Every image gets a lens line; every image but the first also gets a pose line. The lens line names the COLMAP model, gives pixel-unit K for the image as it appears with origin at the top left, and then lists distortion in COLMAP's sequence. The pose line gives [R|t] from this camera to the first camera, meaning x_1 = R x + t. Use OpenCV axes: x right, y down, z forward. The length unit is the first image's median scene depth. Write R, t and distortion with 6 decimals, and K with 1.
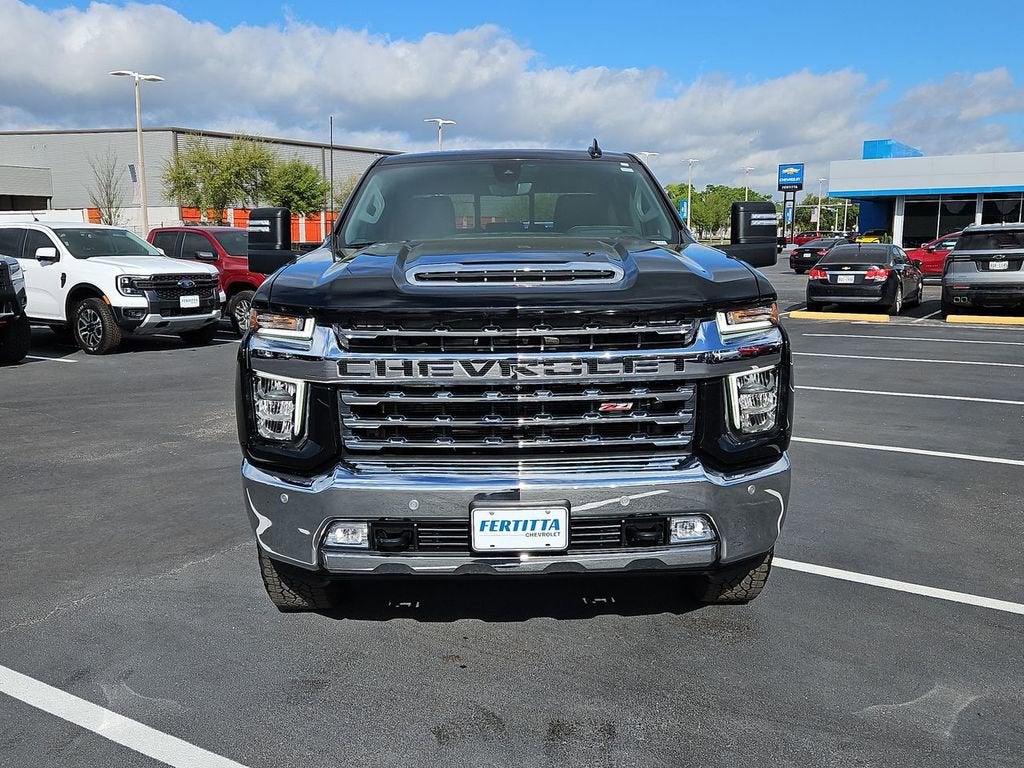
lens RADIAL K [[1049.2, 0, 509.2], [0, 1049.2, 386.1], [0, 0, 1]] dist [0.055418, 0.000000]
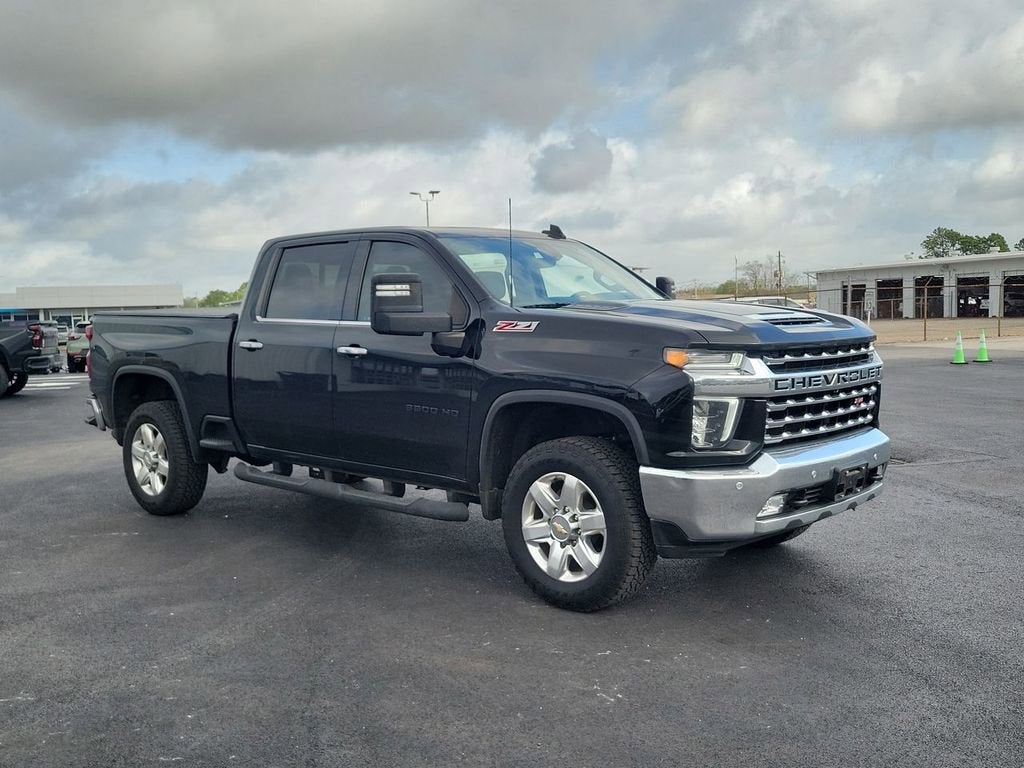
lens RADIAL K [[1049.2, 0, 522.0], [0, 1049.2, 408.4], [0, 0, 1]] dist [0.055418, 0.000000]
pose [[0.684922, -0.071889, 0.725061, -1.411528], [0.113910, 0.993449, -0.009104, -0.011730], [-0.719657, 0.088827, 0.688625, 0.263849]]
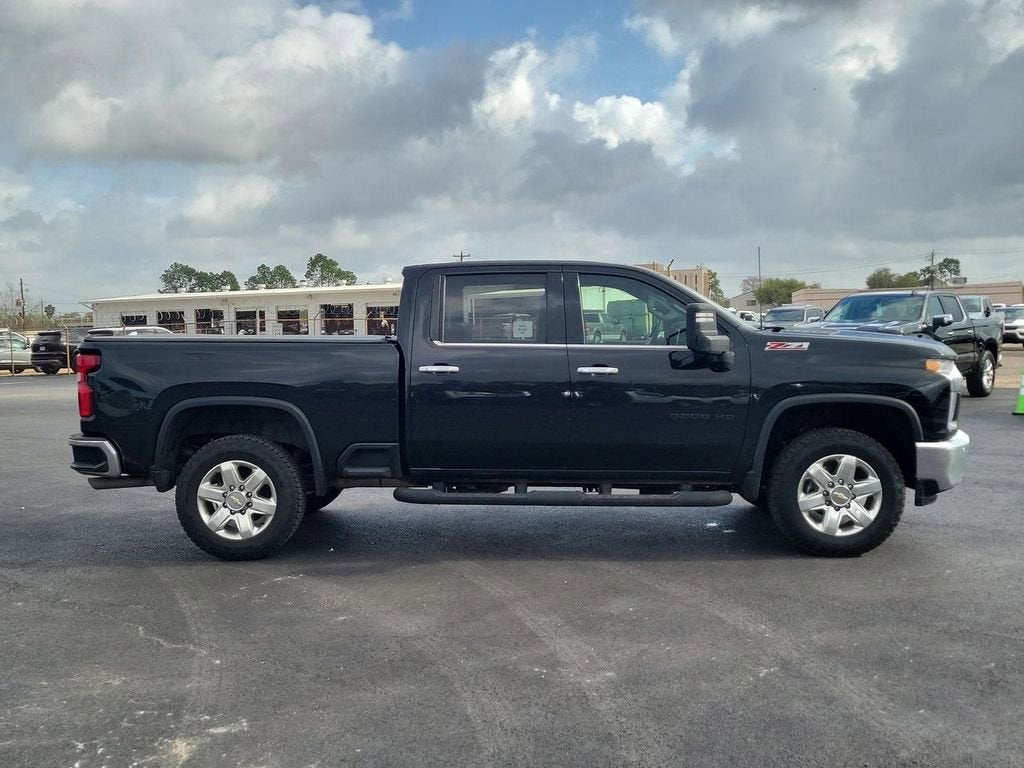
lens RADIAL K [[1058.0, 0, 509.5], [0, 1058.0, 427.7], [0, 0, 1]] dist [0.088160, 0.000000]
pose [[0.067771, -0.083318, 0.994216, -2.290068], [0.154556, 0.985354, 0.072040, -0.207773], [-0.985657, 0.148779, 0.079656, 1.613004]]
